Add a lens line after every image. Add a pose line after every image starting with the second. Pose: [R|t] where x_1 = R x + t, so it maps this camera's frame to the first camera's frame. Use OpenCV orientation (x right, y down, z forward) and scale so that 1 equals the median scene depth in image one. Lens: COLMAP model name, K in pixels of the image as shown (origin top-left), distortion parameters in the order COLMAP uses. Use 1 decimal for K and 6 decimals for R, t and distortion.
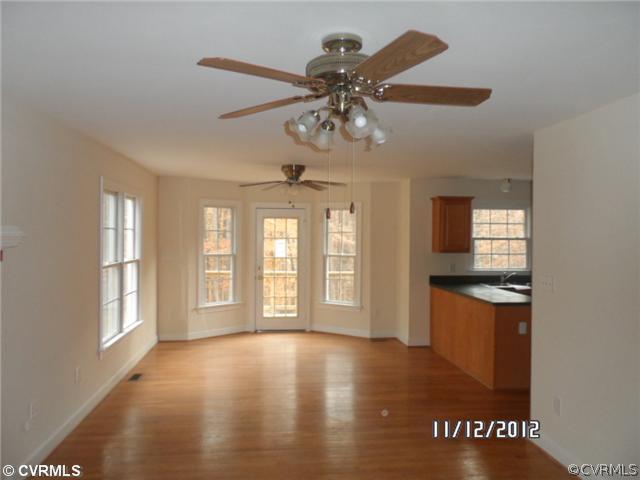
lens RADIAL K [[495.3, 0, 320.0], [0, 495.3, 240.0], [0, 0, 1]] dist [0.003700, 0.002725]
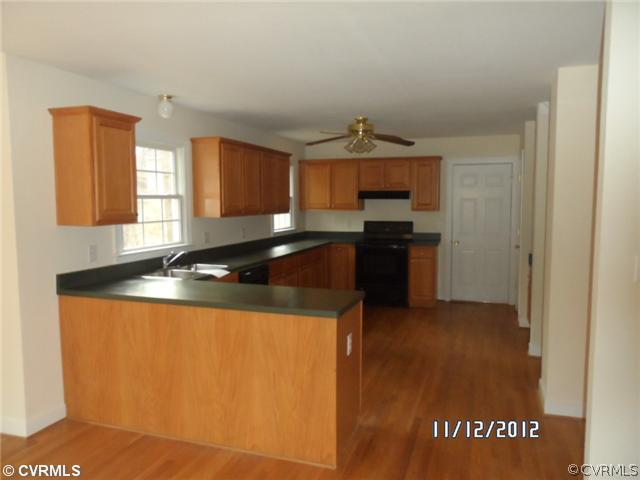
lens RADIAL K [[495.3, 0, 320.0], [0, 495.3, 240.0], [0, 0, 1]] dist [0.003700, 0.002725]
pose [[0.432567, -0.084192, 0.897662, -0.094780], [0.013065, 0.996111, 0.087130, 0.000504], [-0.901507, -0.025962, 0.431985, 0.569598]]
